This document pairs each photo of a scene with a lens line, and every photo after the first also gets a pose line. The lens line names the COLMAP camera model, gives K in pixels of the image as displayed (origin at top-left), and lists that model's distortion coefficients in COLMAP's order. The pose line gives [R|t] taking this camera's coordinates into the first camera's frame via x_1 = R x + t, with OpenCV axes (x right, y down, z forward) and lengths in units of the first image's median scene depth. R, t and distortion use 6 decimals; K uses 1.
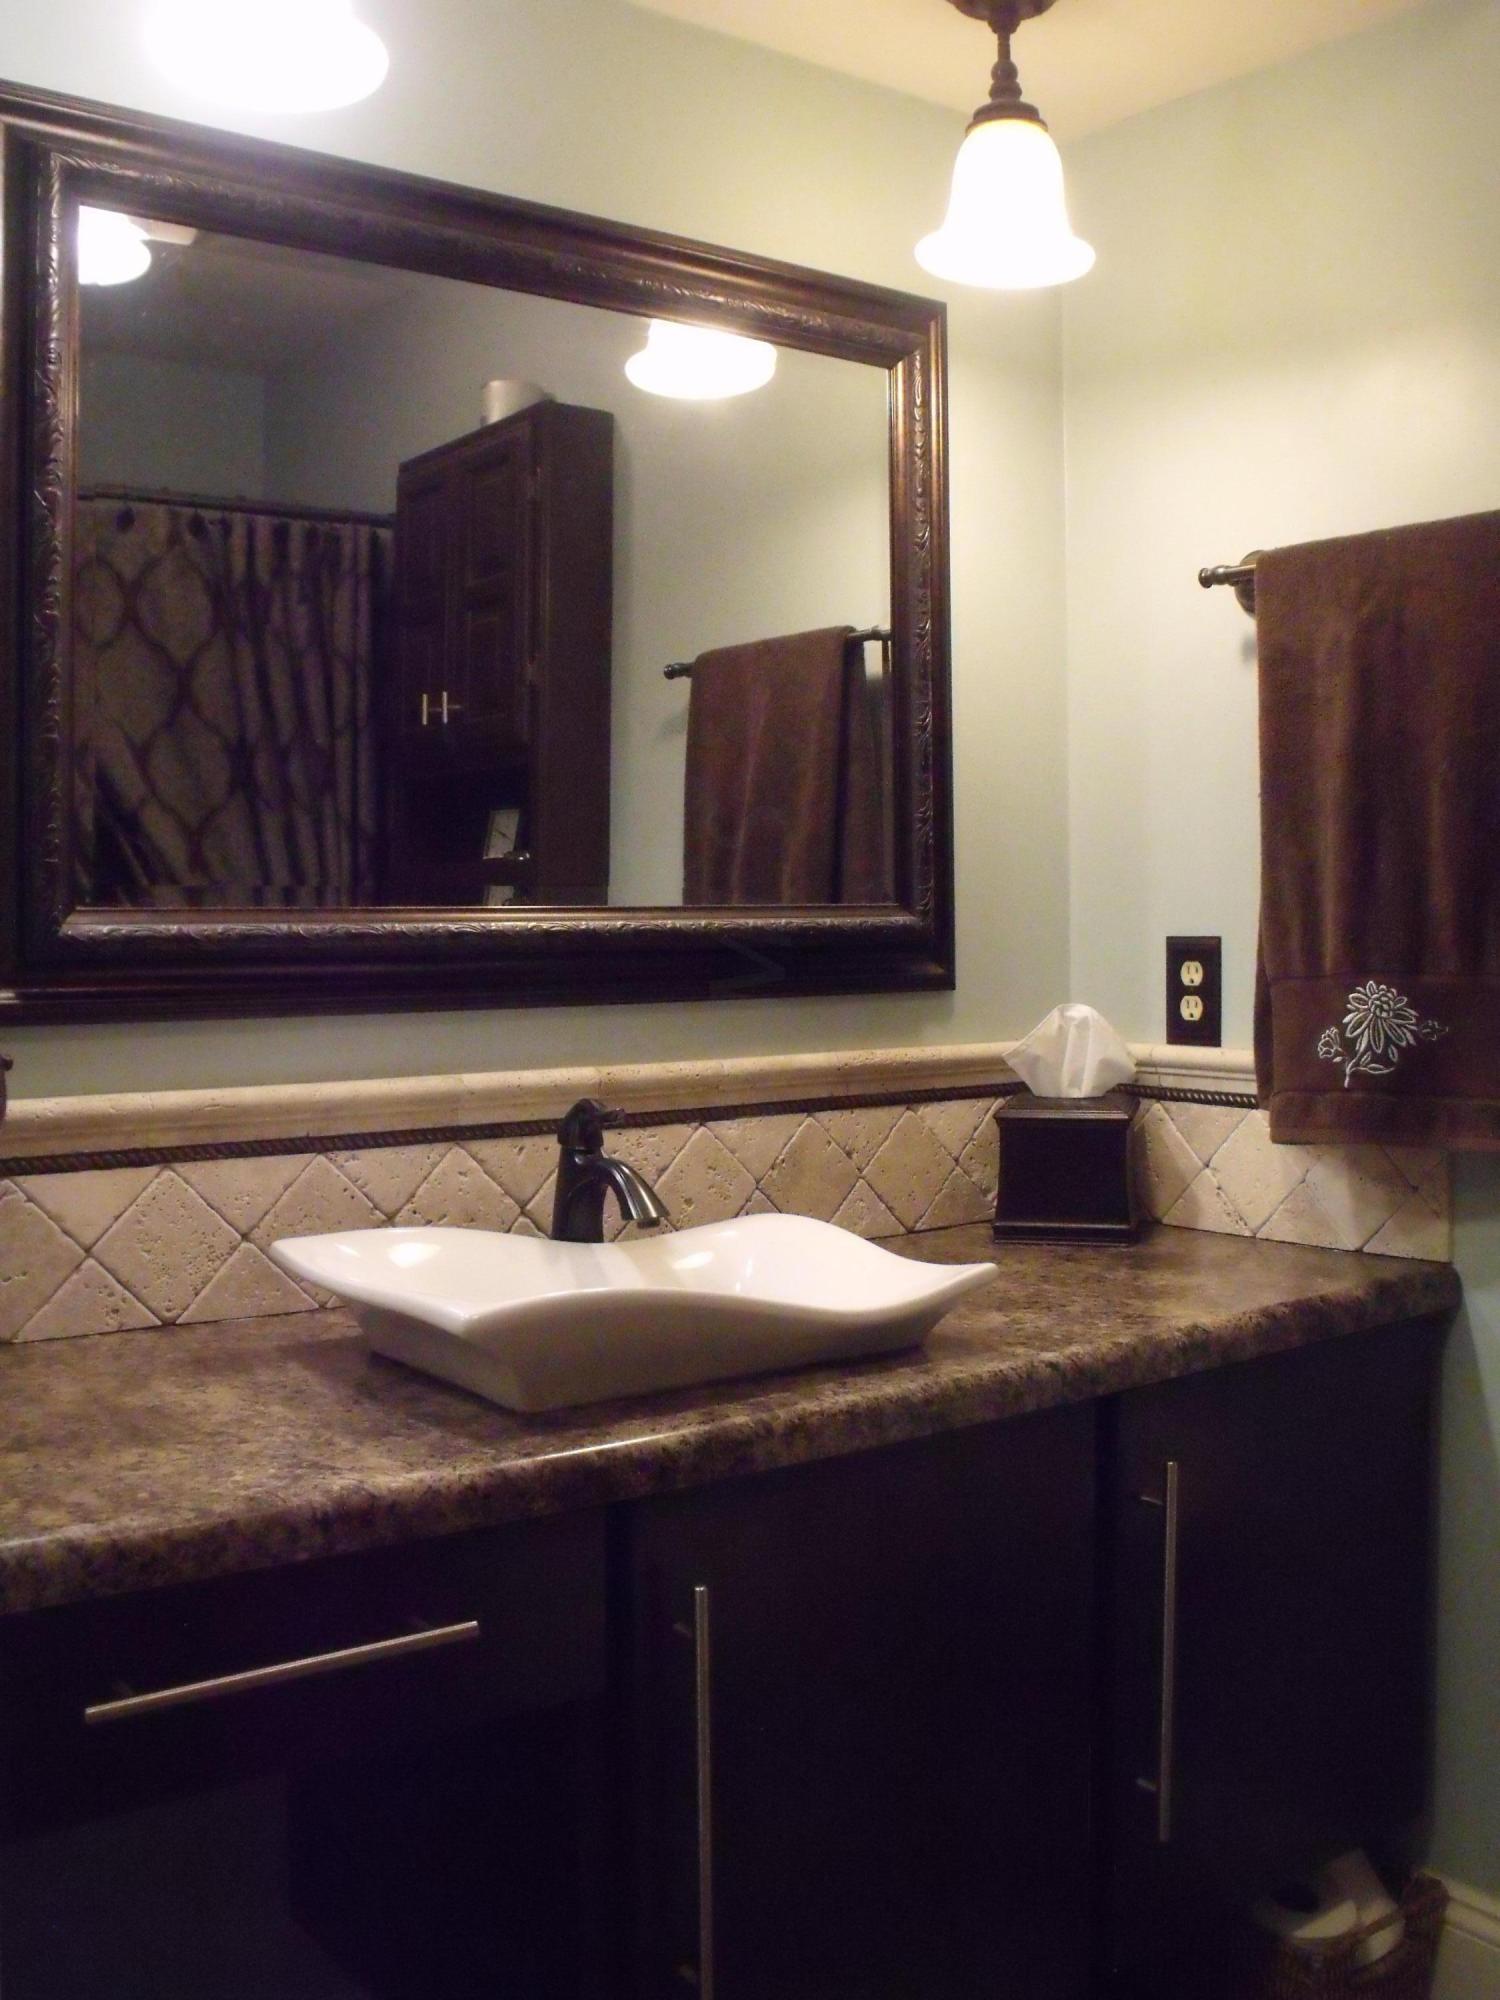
lens RADIAL K [[1983.5, 0, 751.3], [0, 1983.5, 917.9], [0, 0, 1]] dist [-0.203914, 0.172028]
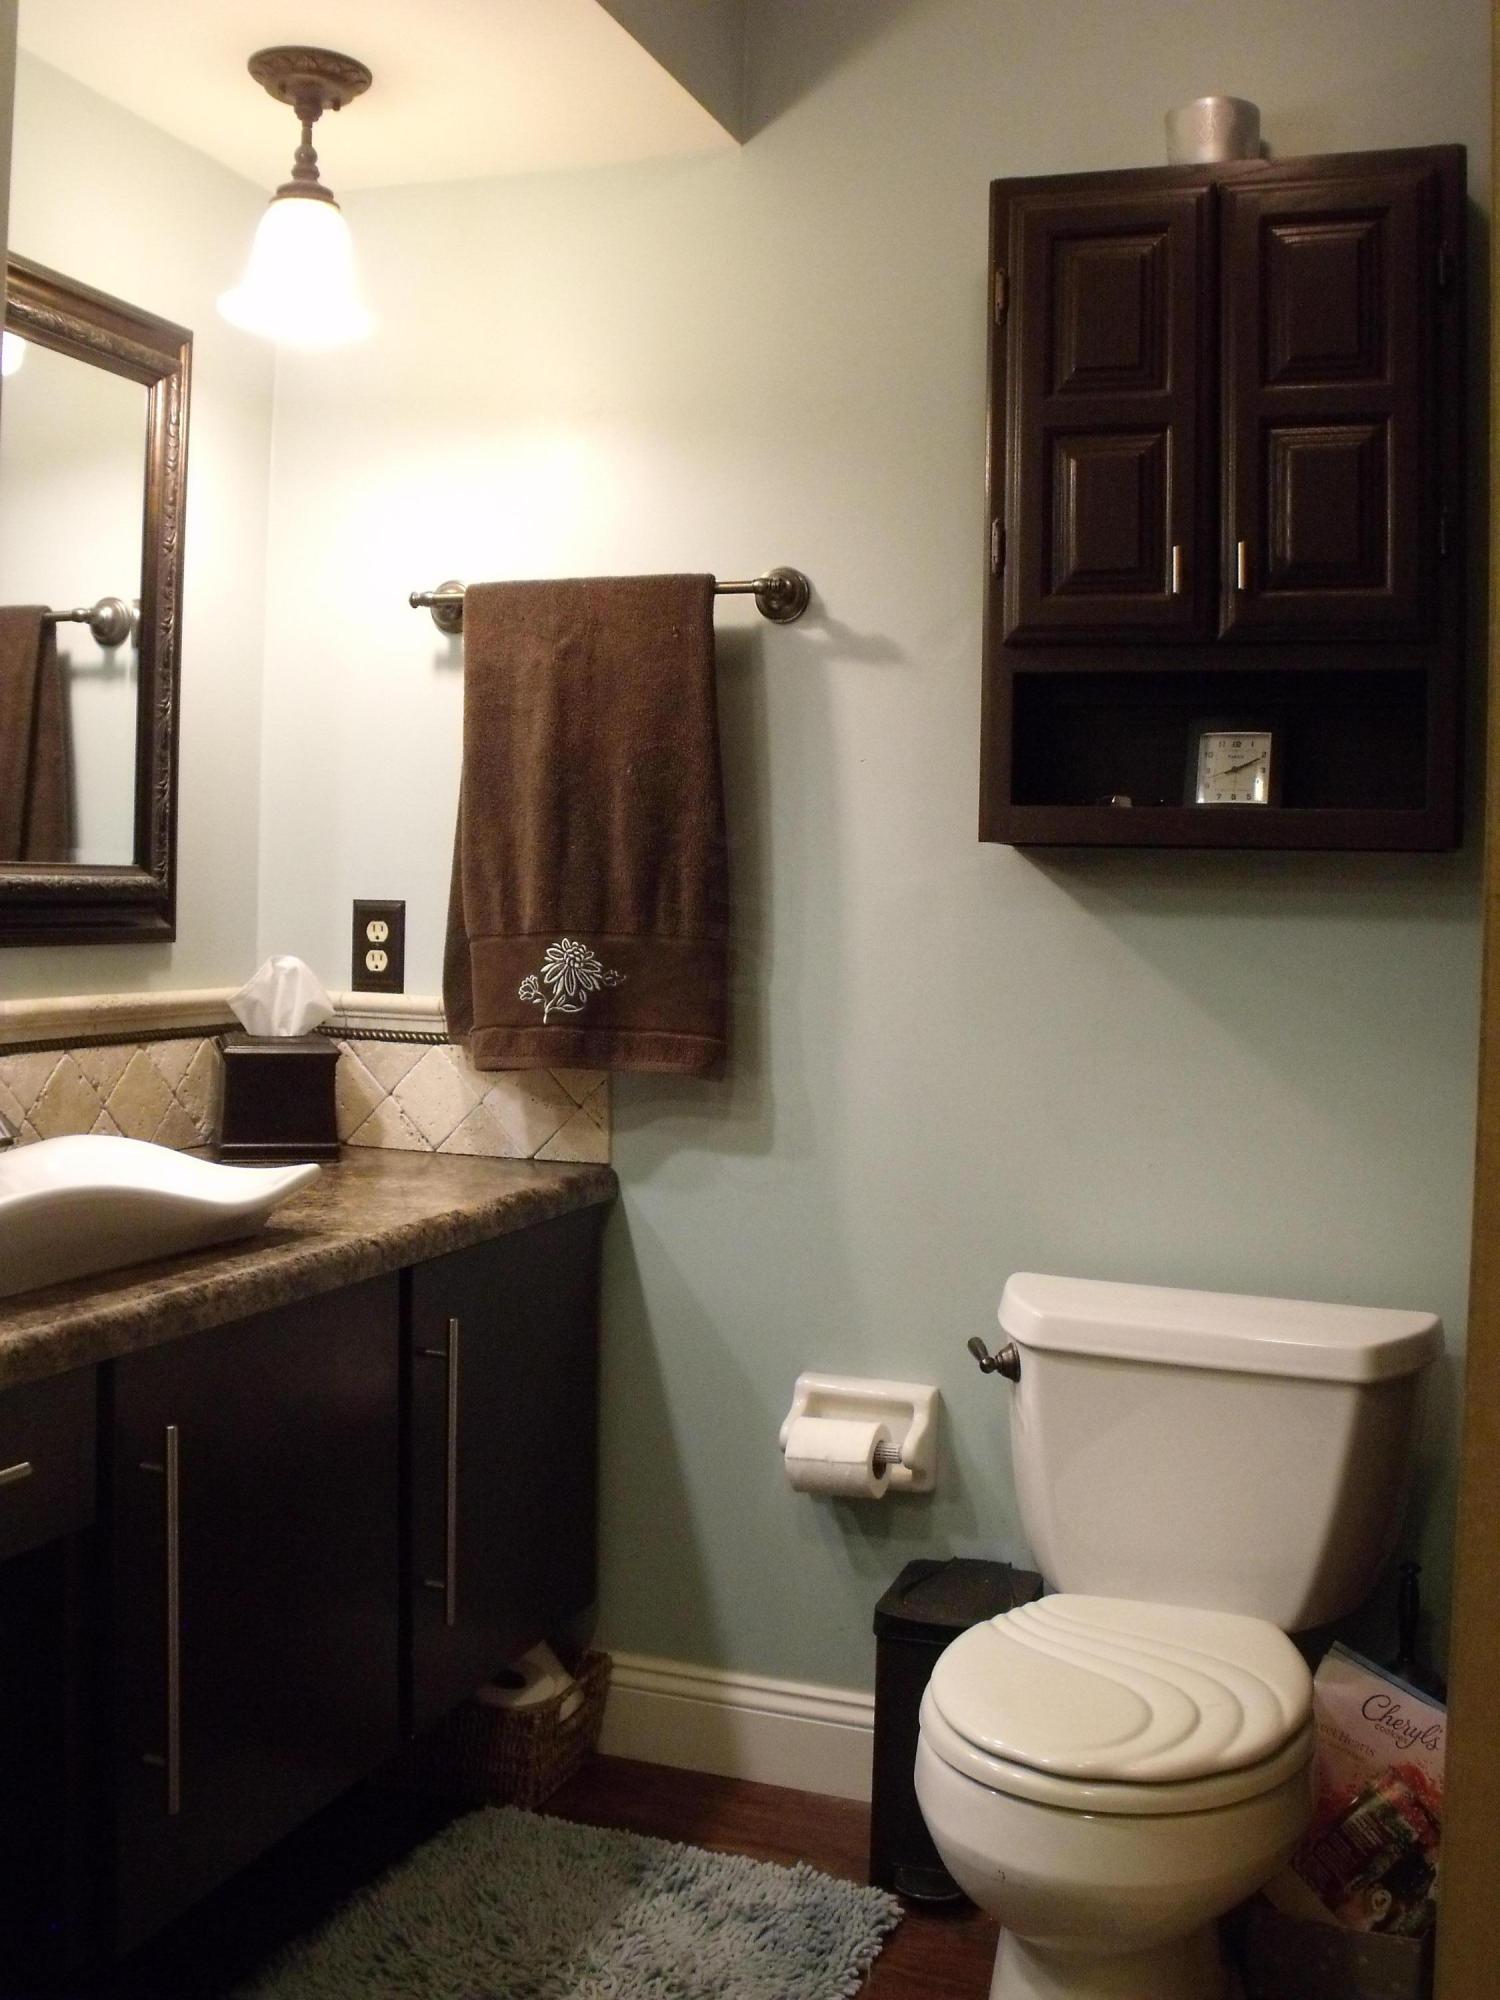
lens RADIAL K [[1983.5, 0, 751.3], [0, 1983.5, 917.9], [0, 0, 1]] dist [-0.203914, 0.172028]
pose [[0.846337, 0.019113, 0.532305, -0.230835], [-0.027478, 0.999592, 0.007798, 0.005080], [-0.531939, -0.021227, 0.846517, -0.130115]]
